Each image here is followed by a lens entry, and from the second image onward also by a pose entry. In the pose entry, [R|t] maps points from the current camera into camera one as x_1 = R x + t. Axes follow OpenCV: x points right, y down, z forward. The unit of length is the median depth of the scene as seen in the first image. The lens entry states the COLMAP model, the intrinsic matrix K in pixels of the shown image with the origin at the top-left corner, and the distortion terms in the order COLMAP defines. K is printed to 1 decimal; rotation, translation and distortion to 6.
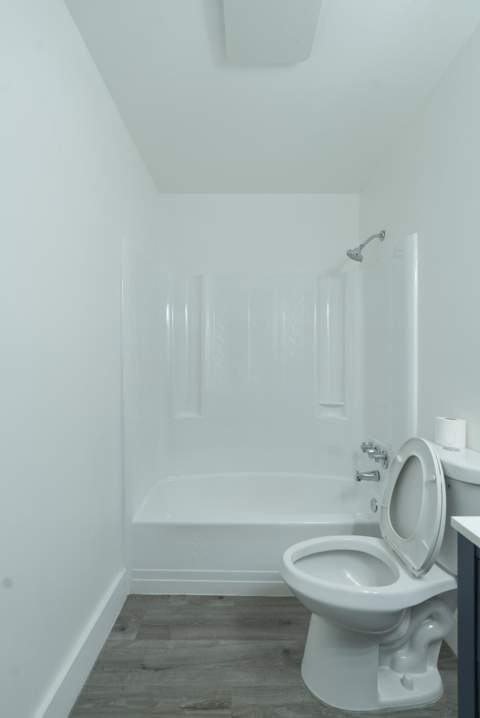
lens RADIAL K [[320.3, 0, 240.0], [0, 320.3, 359.0], [0, 0, 1]] dist [-0.029490, 0.008936]
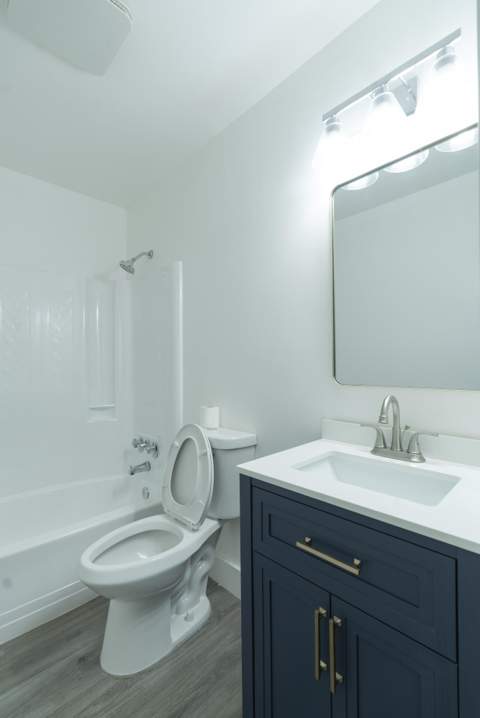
lens RADIAL K [[320.3, 0, 240.0], [0, 320.3, 359.0], [0, 0, 1]] dist [-0.029490, 0.008936]
pose [[0.715479, 0.002579, 0.698629, -0.194986], [0.004763, 0.999952, -0.008568, -0.002343], [-0.698618, 0.009458, 0.715433, -0.064504]]
